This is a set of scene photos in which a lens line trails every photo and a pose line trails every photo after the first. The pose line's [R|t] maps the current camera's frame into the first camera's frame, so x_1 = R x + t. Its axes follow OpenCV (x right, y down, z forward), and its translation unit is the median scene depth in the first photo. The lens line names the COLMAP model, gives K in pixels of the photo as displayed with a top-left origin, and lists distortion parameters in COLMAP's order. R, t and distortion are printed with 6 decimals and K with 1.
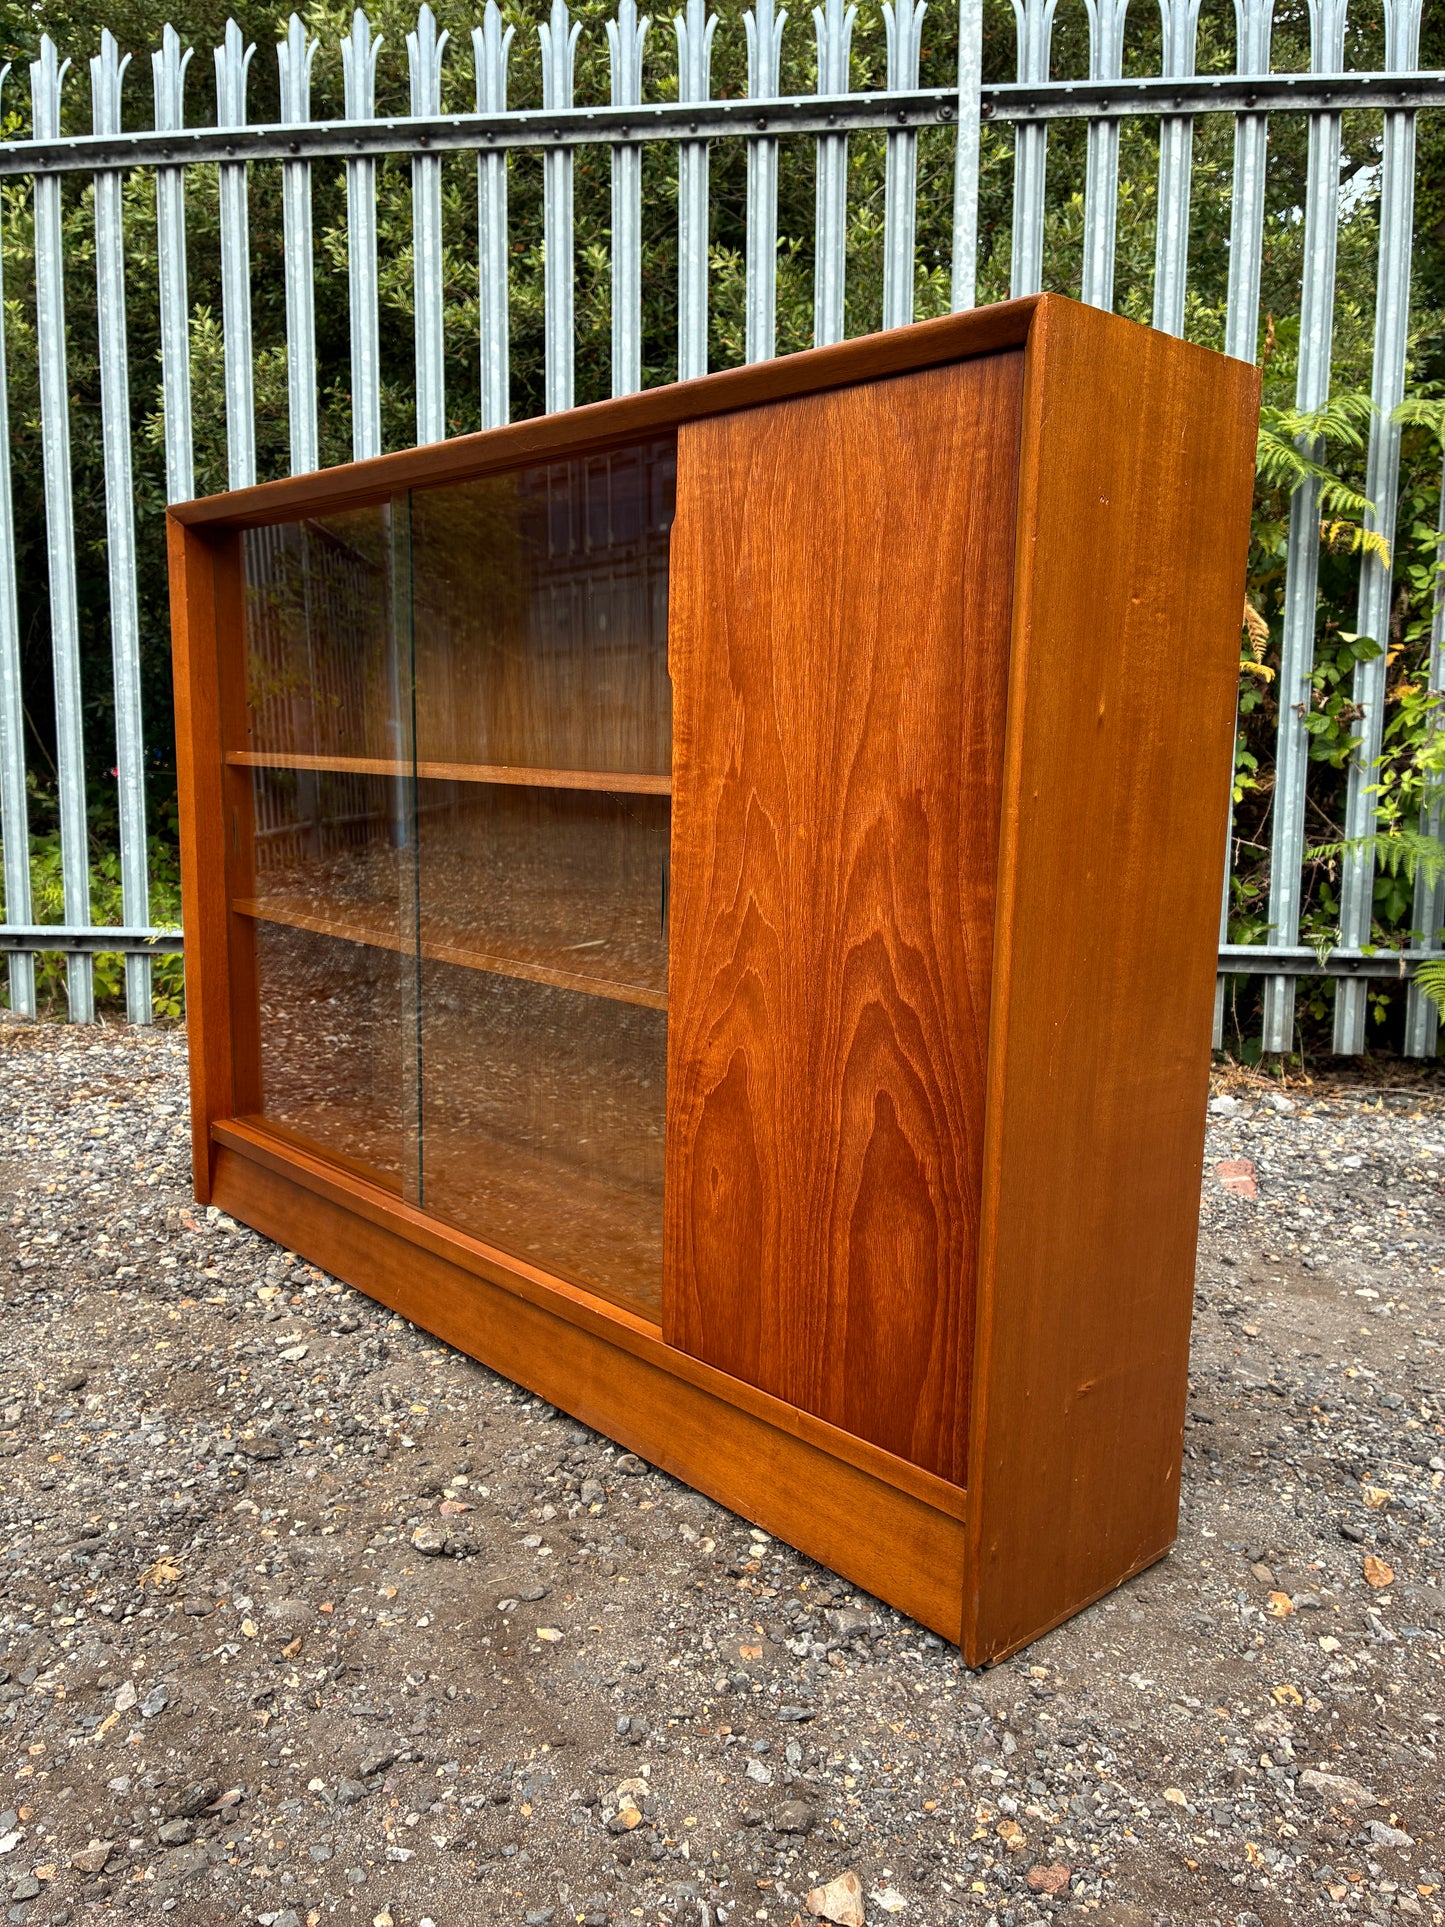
lens RADIAL K [[1470.2, 0, 722.1], [0, 1470.2, 959.0], [0, 0, 1]] dist [0.062259, -0.082445]
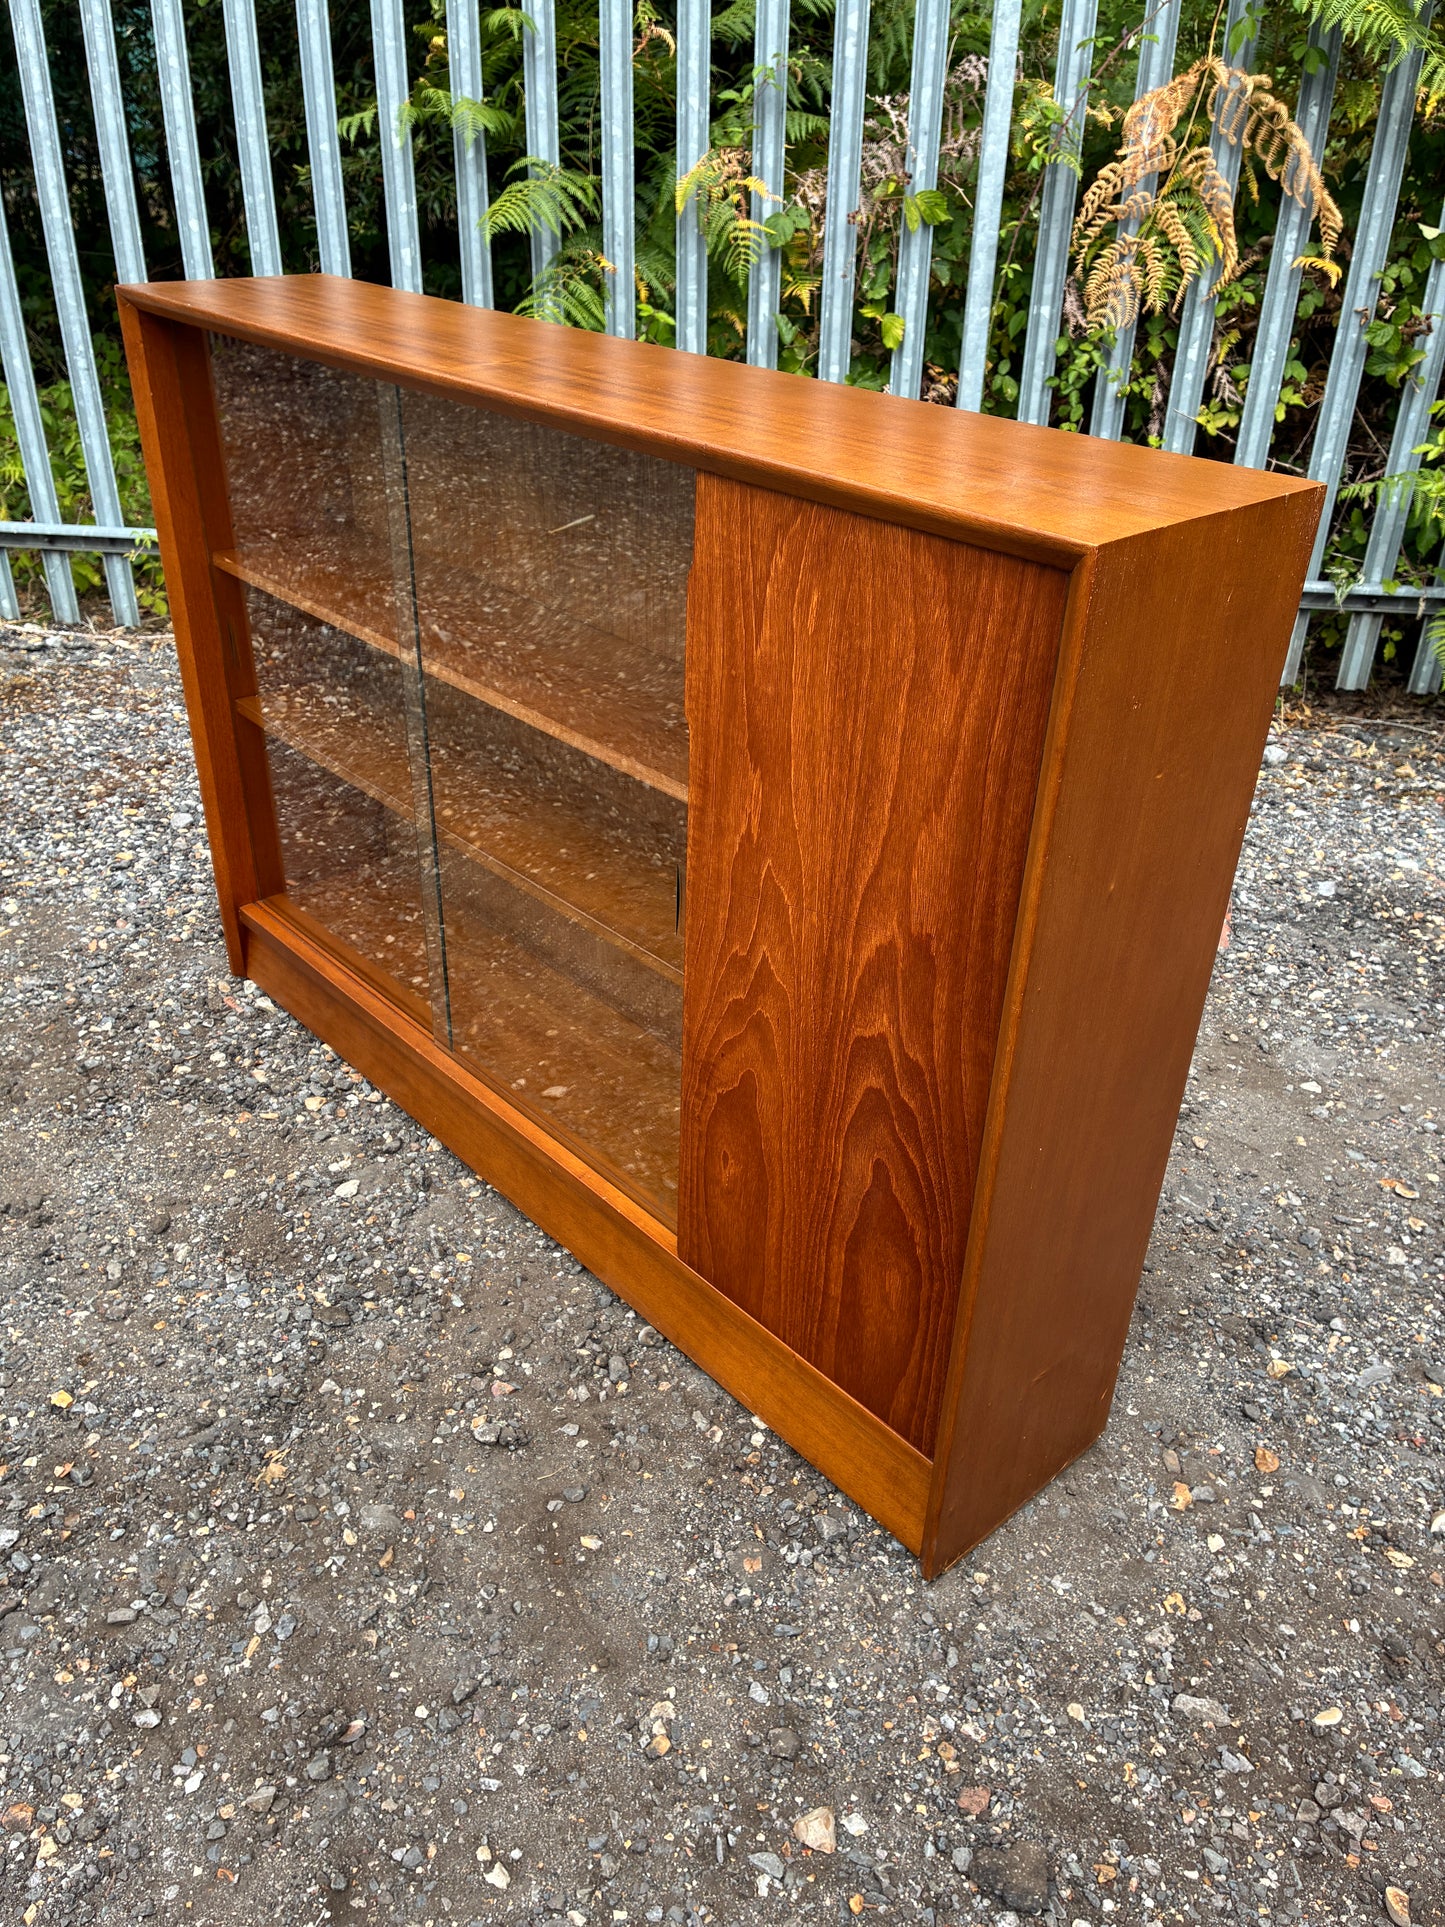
lens RADIAL K [[1481.7, 0, 716.1], [0, 1481.7, 950.2], [0, 0, 1]] dist [0.020815, 0.006581]
pose [[0.999951, 0.009238, 0.003505, -0.017899], [-0.009879, 0.929732, 0.368104, -0.417536], [0.000142, -0.368120, 0.929778, 0.018867]]
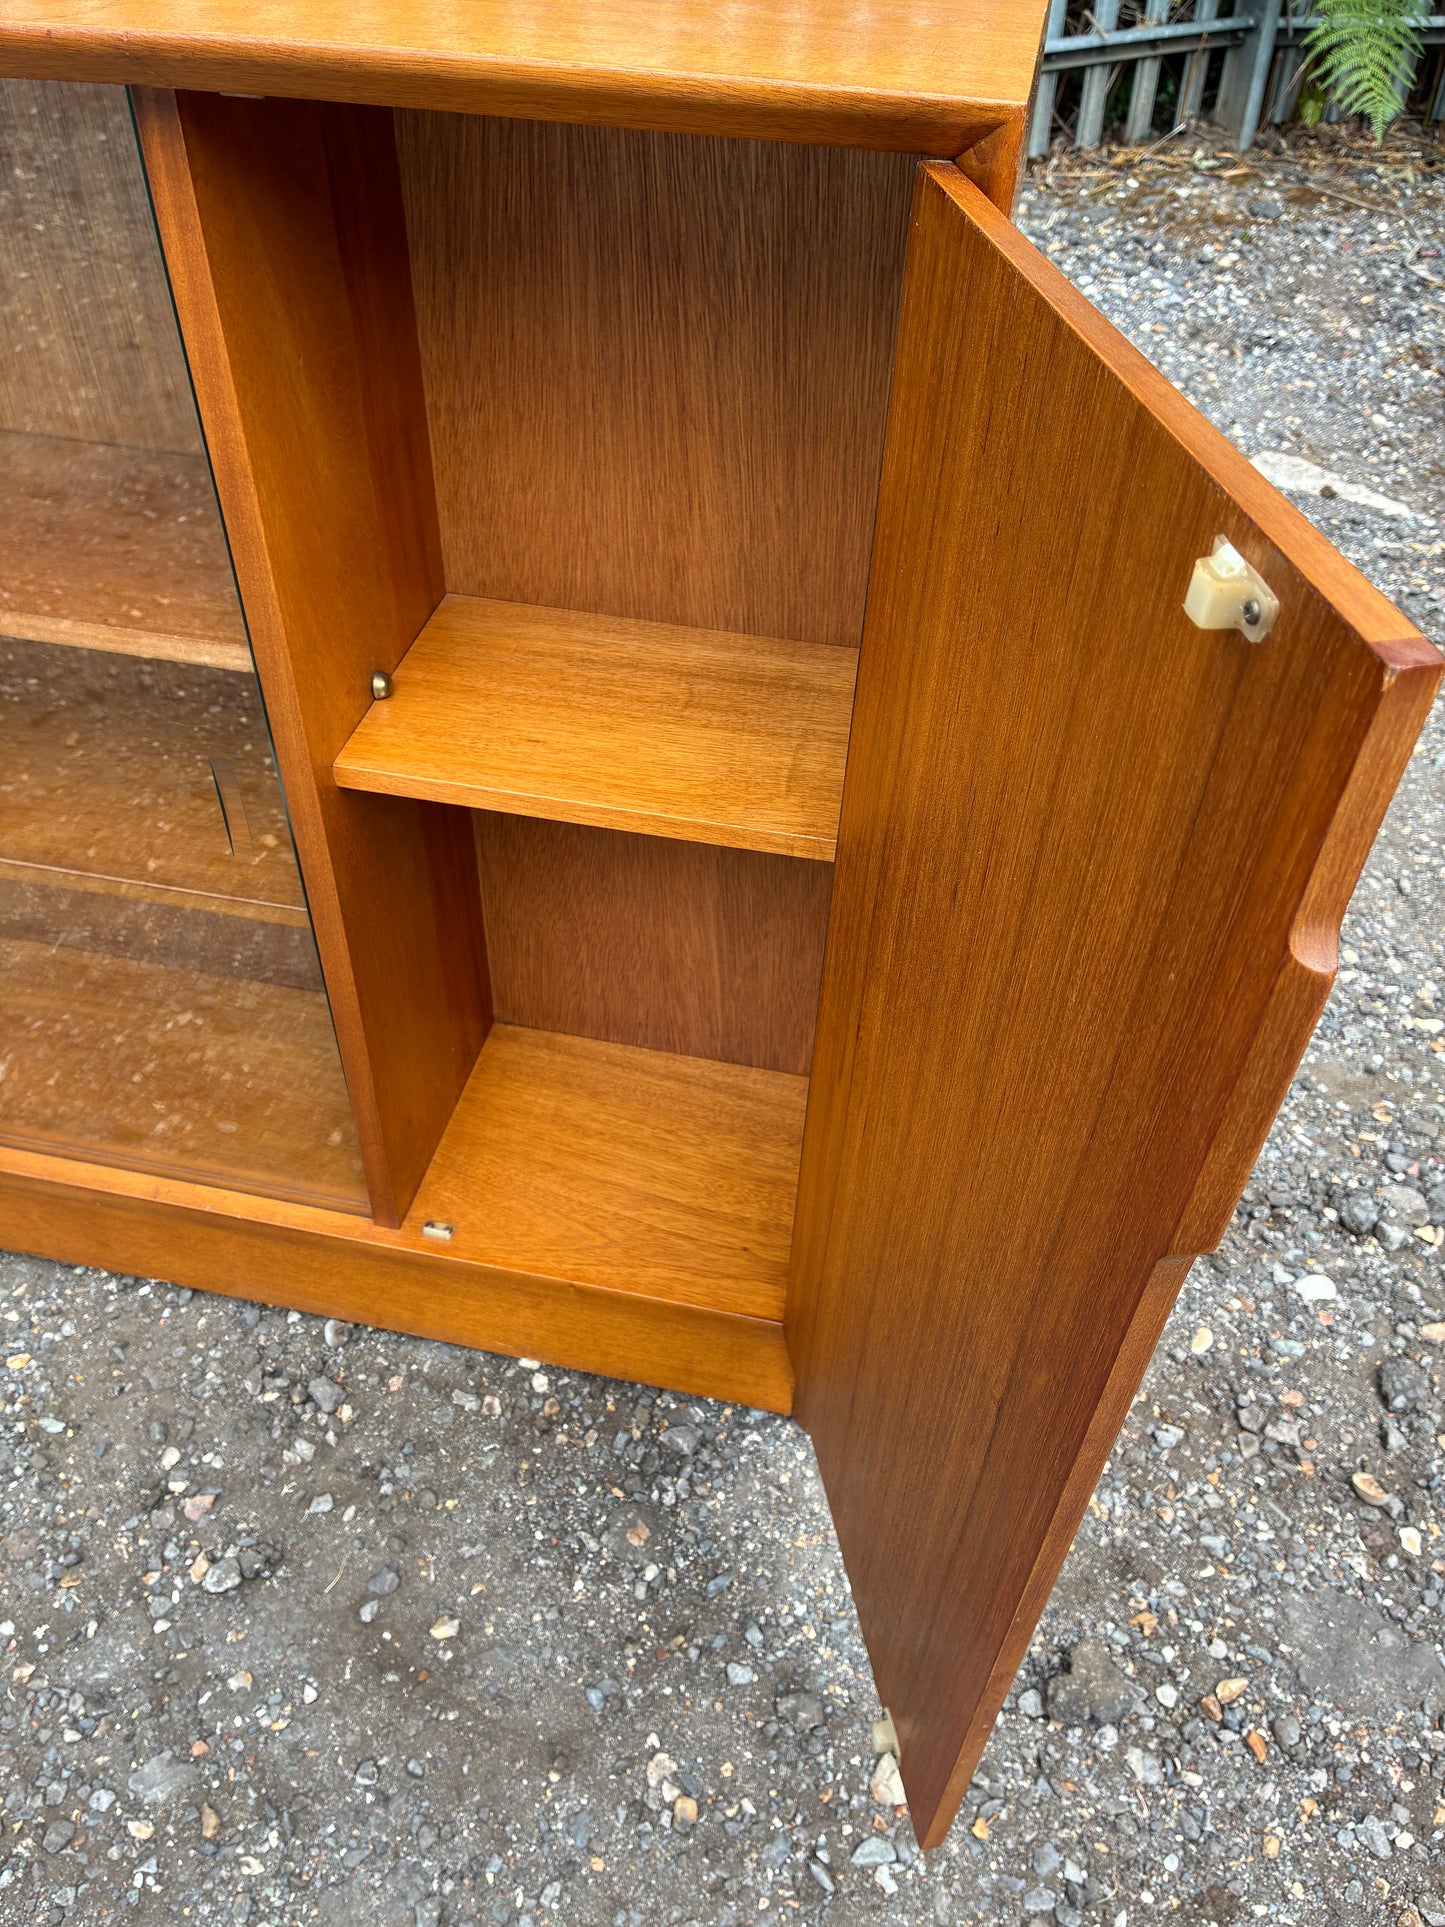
lens RADIAL K [[1484.1, 0, 709.1], [0, 1484.1, 960.6], [0, 0, 1]] dist [0.033132, -0.028009]
pose [[0.810685, -0.402961, 0.424749, -0.190684], [0.075625, 0.791461, 0.606523, -0.409027], [-0.580578, -0.459577, 0.672100, 0.401662]]
